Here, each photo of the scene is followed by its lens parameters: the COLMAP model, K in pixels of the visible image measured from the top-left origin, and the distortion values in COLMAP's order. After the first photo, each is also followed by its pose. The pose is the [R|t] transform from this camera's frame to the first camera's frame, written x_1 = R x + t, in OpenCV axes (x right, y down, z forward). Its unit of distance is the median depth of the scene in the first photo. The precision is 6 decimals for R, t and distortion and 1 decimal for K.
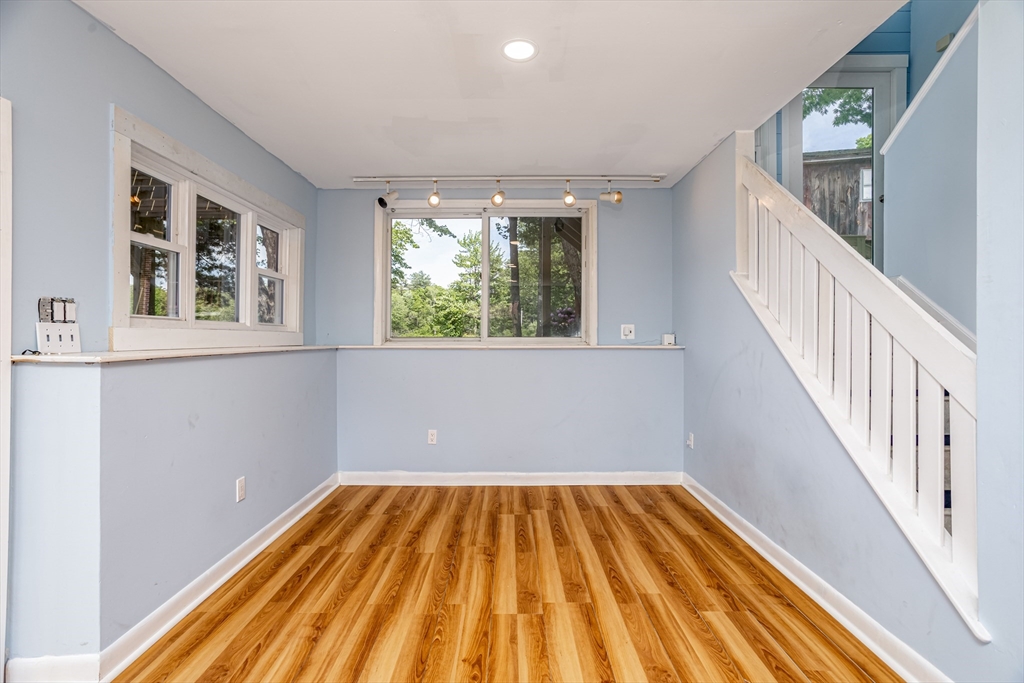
lens RADIAL K [[495.3, 0, 509.2], [0, 495.3, 337.3], [0, 0, 1]] dist [-0.043519, 0.020961]
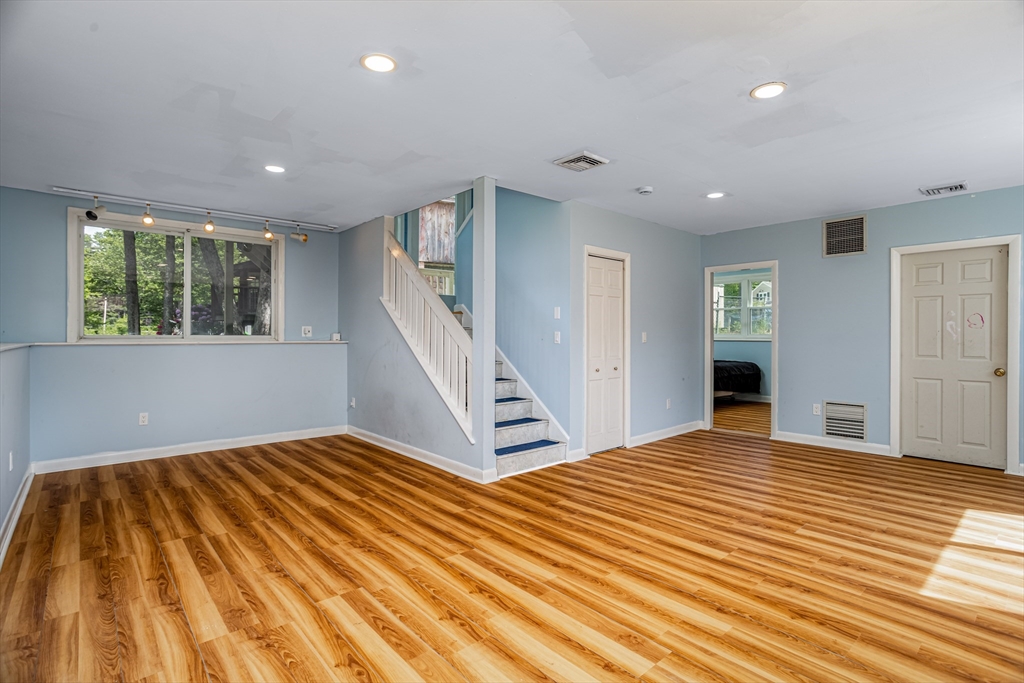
lens RADIAL K [[495.3, 0, 516.2], [0, 495.3, 338.7], [0, 0, 1]] dist [-0.043519, 0.020961]
pose [[0.742022, -0.001917, 0.670372, -0.351578], [-0.001887, 0.999986, 0.004947, 0.001934], [-0.670372, -0.004936, 0.742008, -0.595620]]
